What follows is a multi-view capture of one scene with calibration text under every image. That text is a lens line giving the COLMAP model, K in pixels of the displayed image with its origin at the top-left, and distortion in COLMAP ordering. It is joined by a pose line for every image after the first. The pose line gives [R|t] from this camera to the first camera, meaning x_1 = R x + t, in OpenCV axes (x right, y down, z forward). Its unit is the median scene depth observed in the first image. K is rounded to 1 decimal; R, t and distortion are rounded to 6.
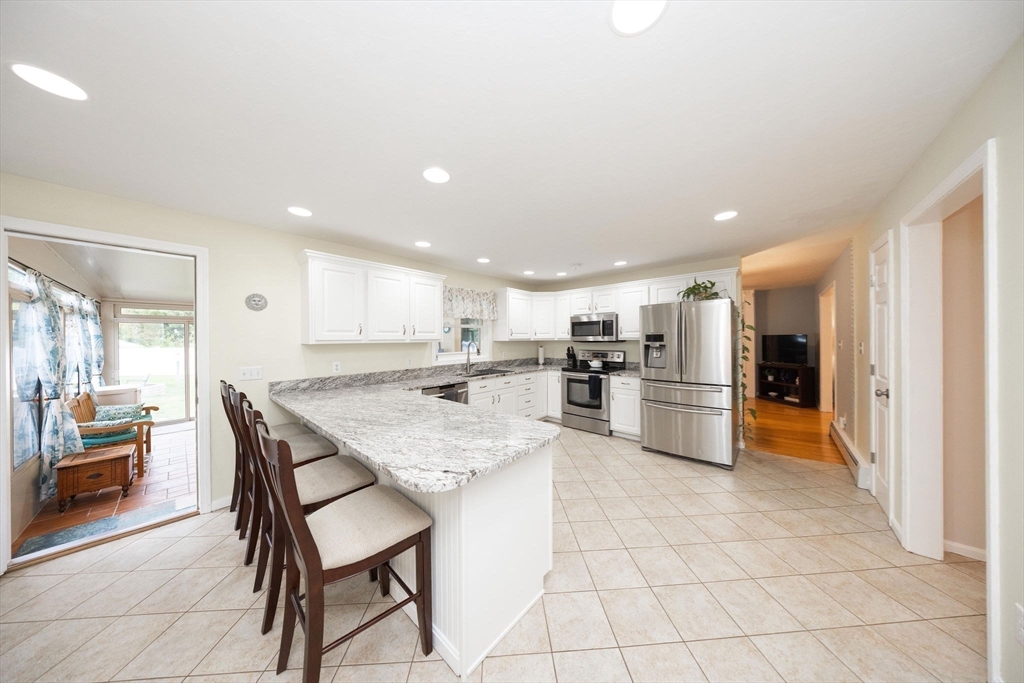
lens RADIAL K [[292.3, 0, 513.0], [0, 292.3, 339.9], [0, 0, 1]] dist [-0.006388, 0.000440]
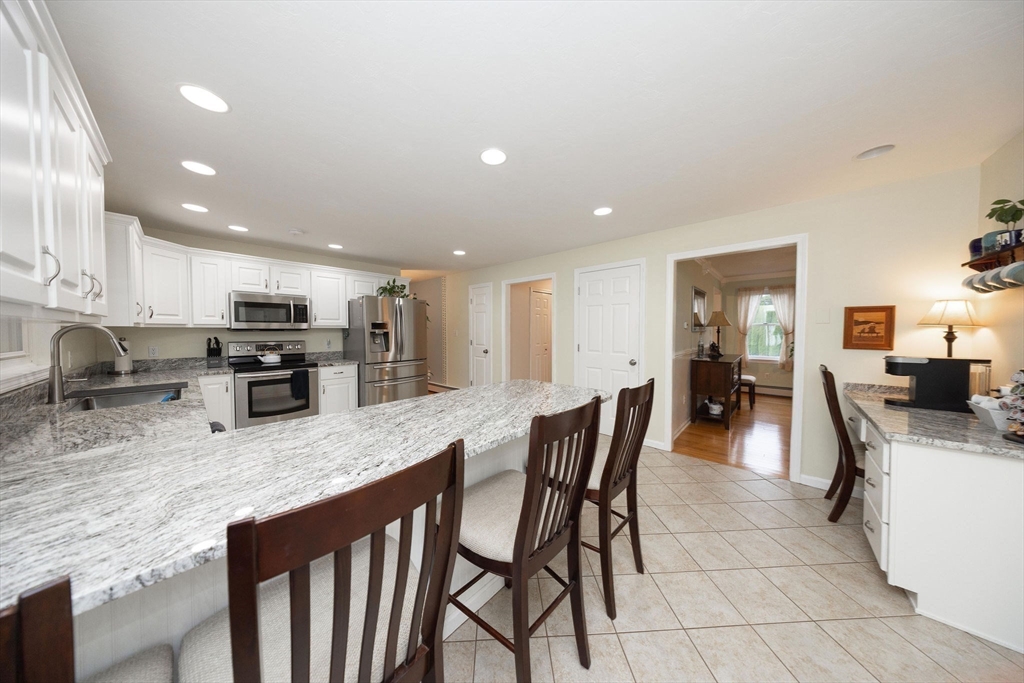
lens RADIAL K [[292.3, 0, 512.3], [0, 292.3, 338.5], [0, 0, 1]] dist [-0.006388, 0.000440]
pose [[0.003881, -0.017742, 0.999835, -0.514544], [0.005795, 0.999826, 0.017720, 0.019820], [-0.999976, 0.005726, 0.003983, 0.377749]]
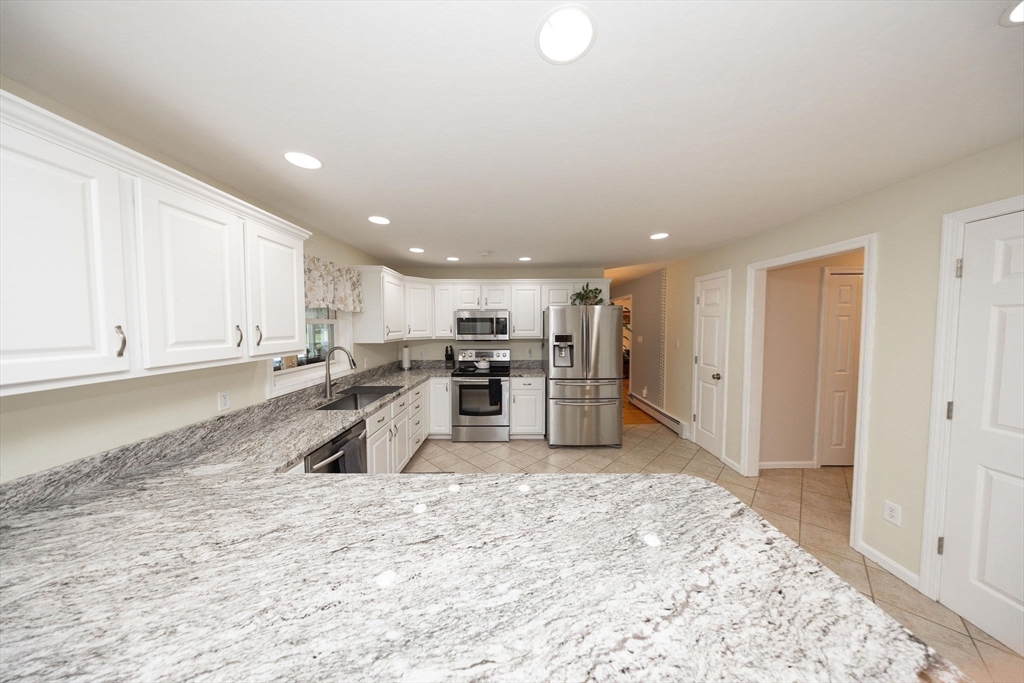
lens RADIAL K [[292.3, 0, 513.0], [0, 292.3, 338.9], [0, 0, 1]] dist [-0.006388, 0.000440]
pose [[0.744867, -0.024740, 0.666754, -0.263667], [-0.000384, 0.999296, 0.037509, -0.033924], [-0.667213, -0.028195, 0.744333, 0.280294]]
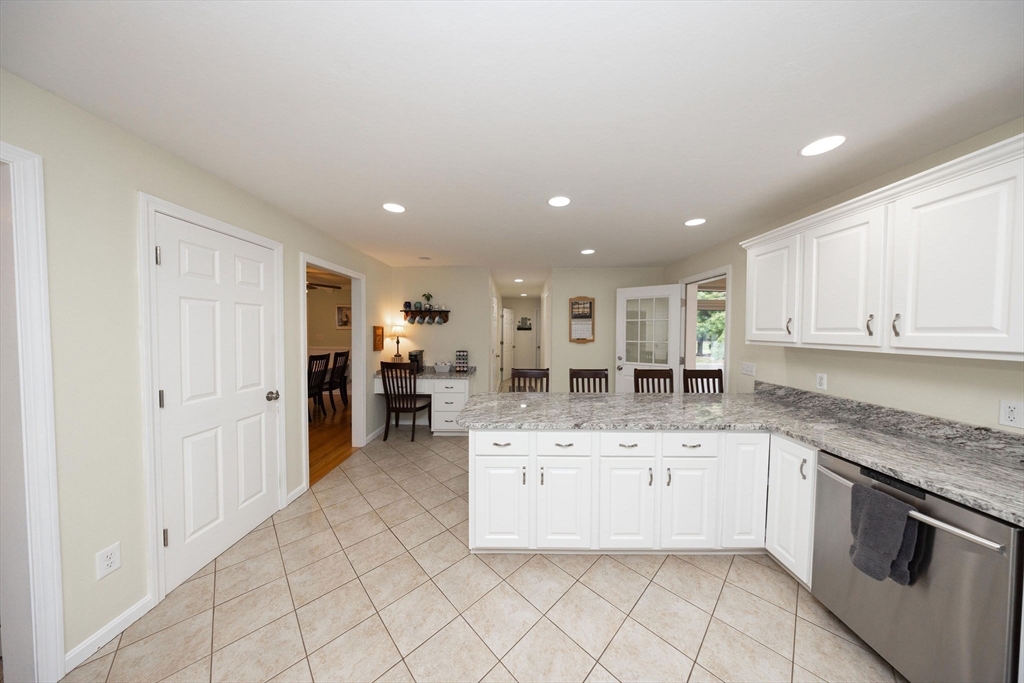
lens RADIAL K [[292.3, 0, 510.6], [0, 292.3, 335.6], [0, 0, 1]] dist [-0.006388, 0.000440]
pose [[-0.758595, 0.017679, -0.651323, 0.270546], [-0.001653, 0.999576, 0.029057, -0.021770], [0.651561, 0.023119, -0.758244, 0.721252]]
